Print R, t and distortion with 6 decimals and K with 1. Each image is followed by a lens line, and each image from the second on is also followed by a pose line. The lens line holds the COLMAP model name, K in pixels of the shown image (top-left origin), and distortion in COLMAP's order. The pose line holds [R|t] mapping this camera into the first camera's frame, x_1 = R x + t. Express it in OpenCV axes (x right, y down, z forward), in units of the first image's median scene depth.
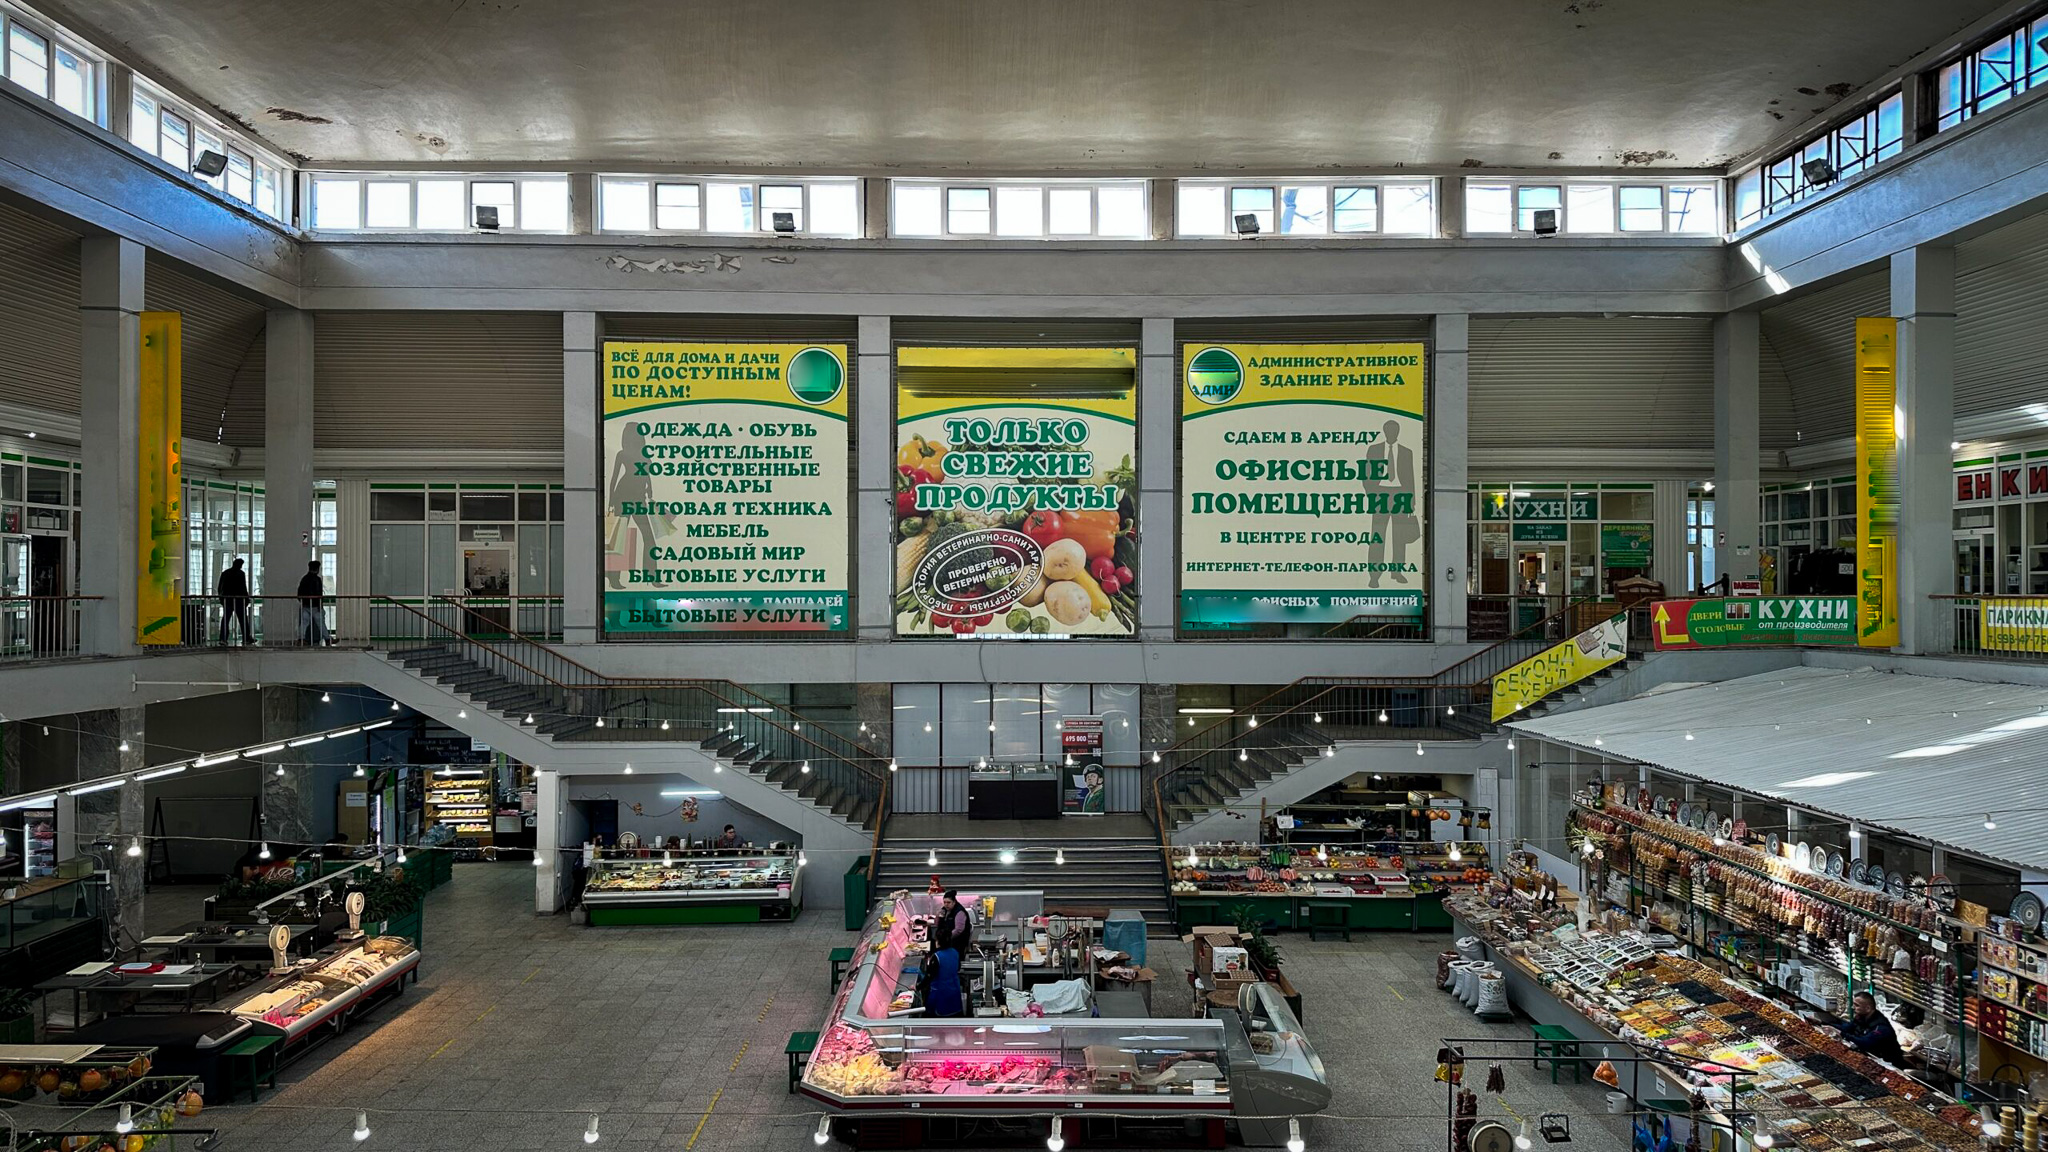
lens RADIAL K [[1414.5, 0, 1031.9], [0, 1414.5, 579.4], [0, 0, 1]] dist [-0.004026, -0.012225]
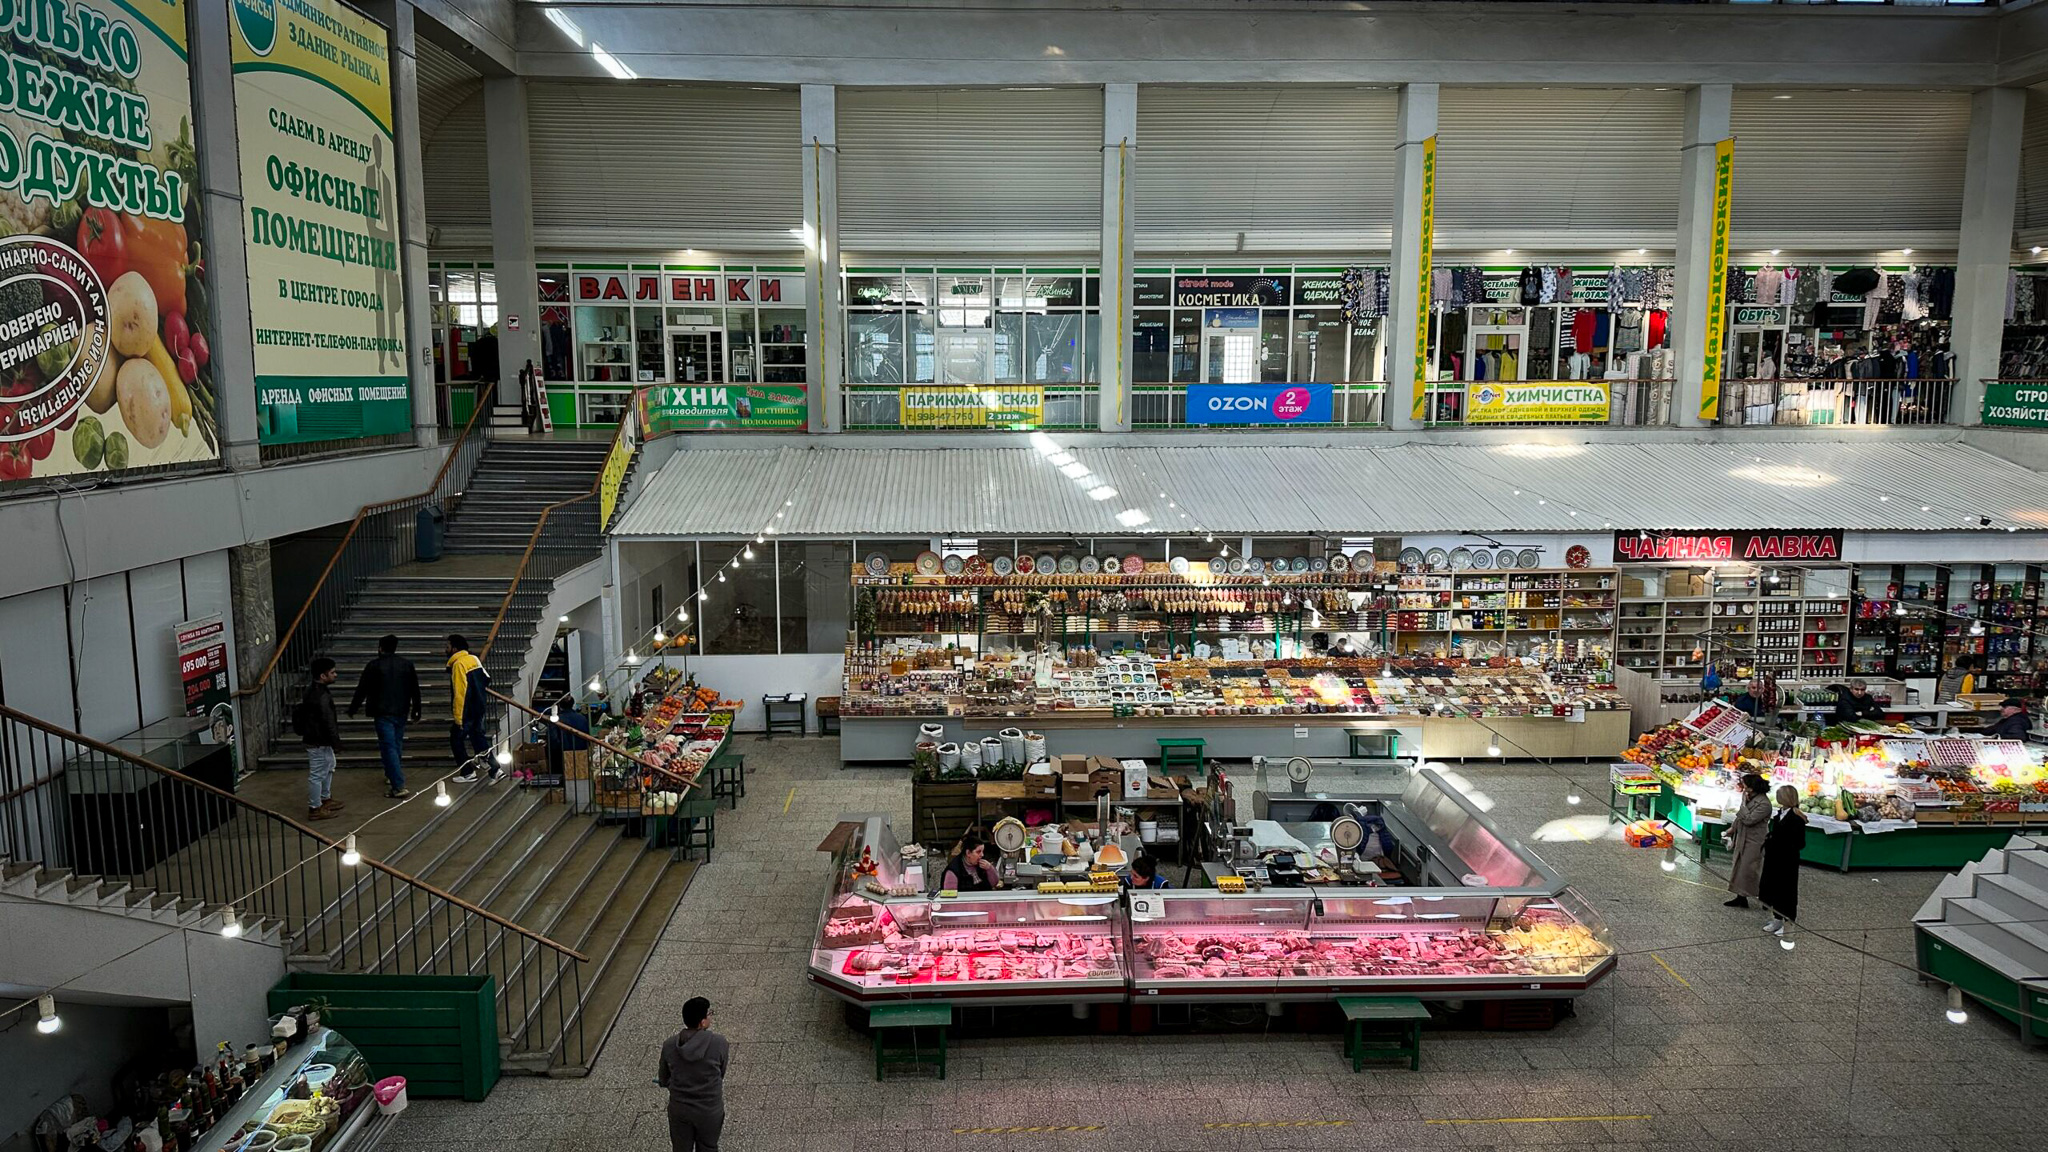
lens RADIAL K [[1414.5, 0, 1034.4], [0, 1414.5, 588.1], [0, 0, 1]] dist [-0.004026, -0.012225]
pose [[-0.057469, -0.146162, 0.987590, -0.494312], [-0.014840, 0.989241, 0.145542, 0.004254], [-0.998237, -0.006292, -0.059020, 0.715059]]
